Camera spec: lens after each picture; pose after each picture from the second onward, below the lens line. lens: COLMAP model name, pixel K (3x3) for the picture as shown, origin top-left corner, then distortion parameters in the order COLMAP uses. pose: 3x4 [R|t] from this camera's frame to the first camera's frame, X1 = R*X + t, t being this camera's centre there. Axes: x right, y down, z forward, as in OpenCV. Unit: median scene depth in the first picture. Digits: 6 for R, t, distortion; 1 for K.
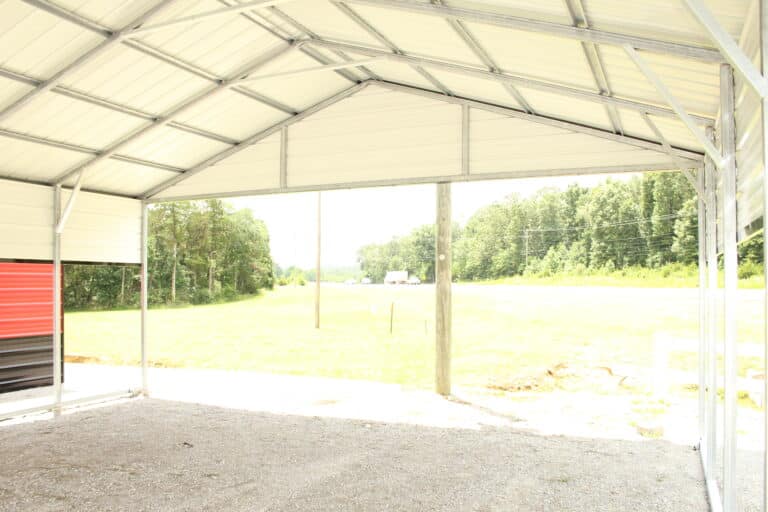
lens RADIAL K [[664.3, 0, 386.1], [0, 664.3, 255.1], [0, 0, 1]] dist [-0.098236, 0.022994]
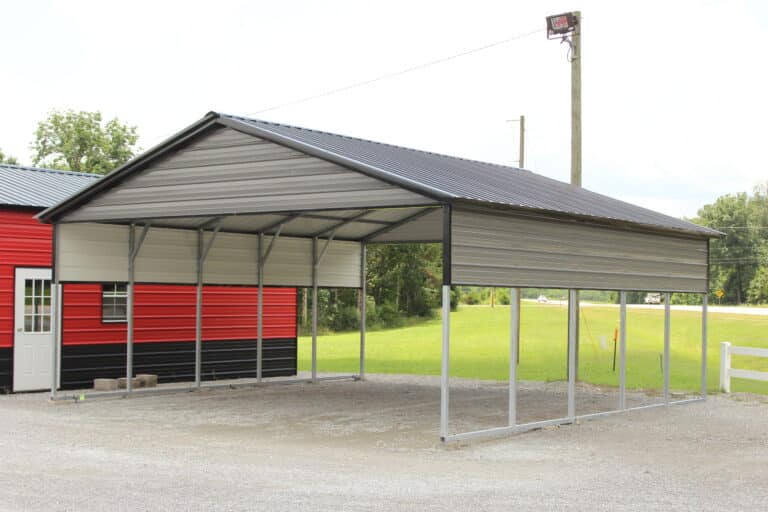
lens RADIAL K [[1195.2, 0, 382.7], [0, 1195.2, 254.7], [0, 0, 1]] dist [0.103168, 0.000000]
pose [[0.973498, 0.005322, -0.228635, 0.110301], [-0.004346, 0.999979, 0.004773, -0.030707], [0.228656, -0.003653, 0.973501, -0.645781]]
